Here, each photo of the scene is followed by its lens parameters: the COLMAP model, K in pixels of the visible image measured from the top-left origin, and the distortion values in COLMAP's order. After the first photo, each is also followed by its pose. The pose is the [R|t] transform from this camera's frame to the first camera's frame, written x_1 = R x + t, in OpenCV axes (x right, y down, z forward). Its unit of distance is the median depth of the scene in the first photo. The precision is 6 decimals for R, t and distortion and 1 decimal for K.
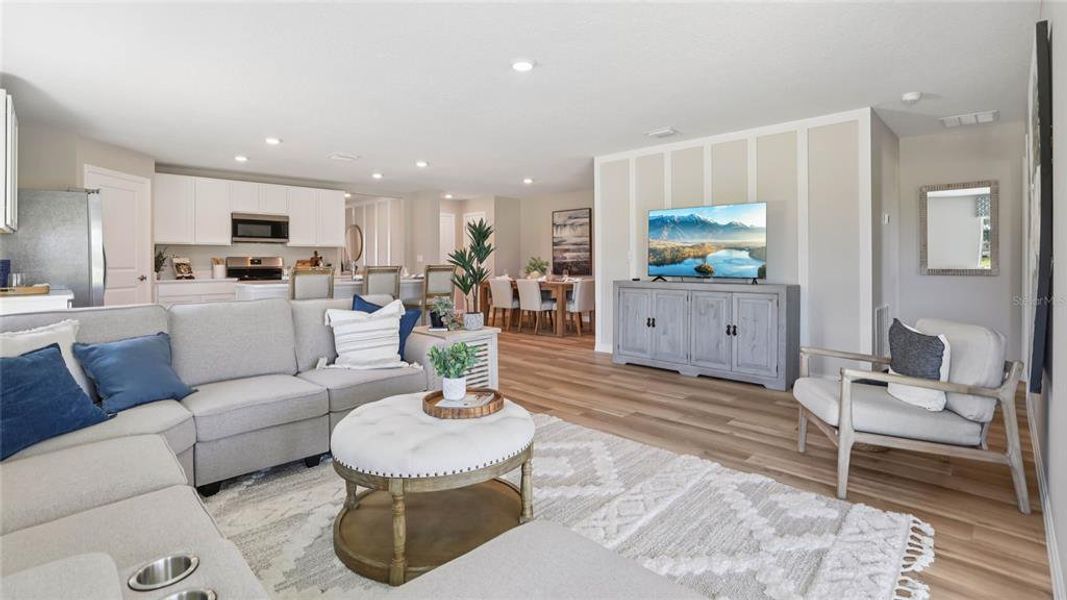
lens RADIAL K [[499.7, 0, 529.7], [0, 499.7, 257.3], [0, 0, 1]] dist [-0.022893, -0.000656]
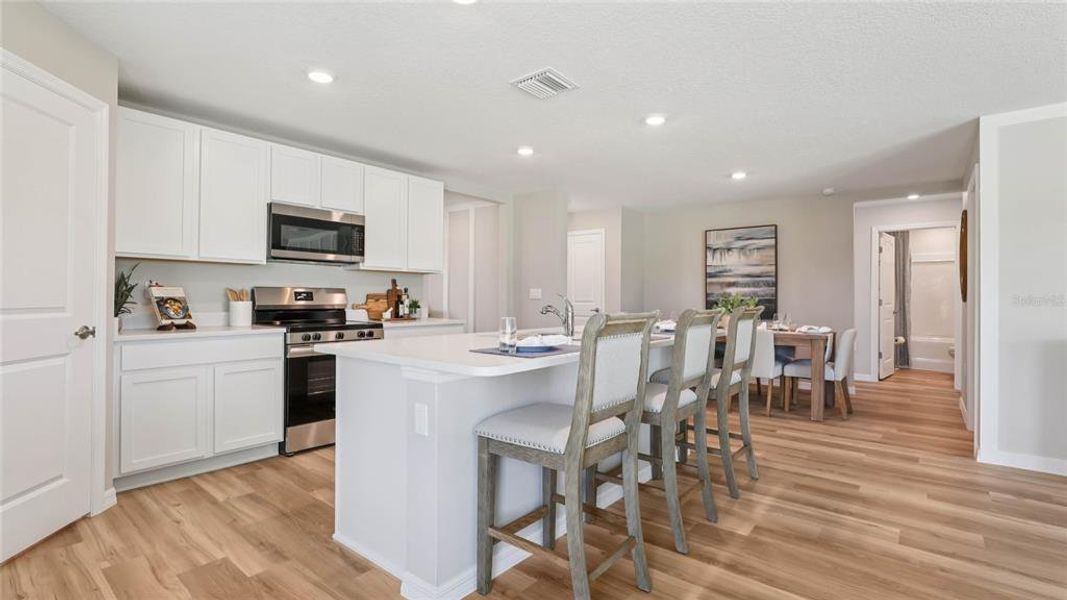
lens RADIAL K [[492.8, 0, 538.2], [0, 492.8, 291.5], [0, 0, 1]] dist [-0.001713, 0.000096]
pose [[0.993315, 0.011519, 0.114858, -0.360542], [-0.011041, 0.999928, -0.004799, 0.003586], [-0.114905, 0.003499, 0.993370, 0.428775]]
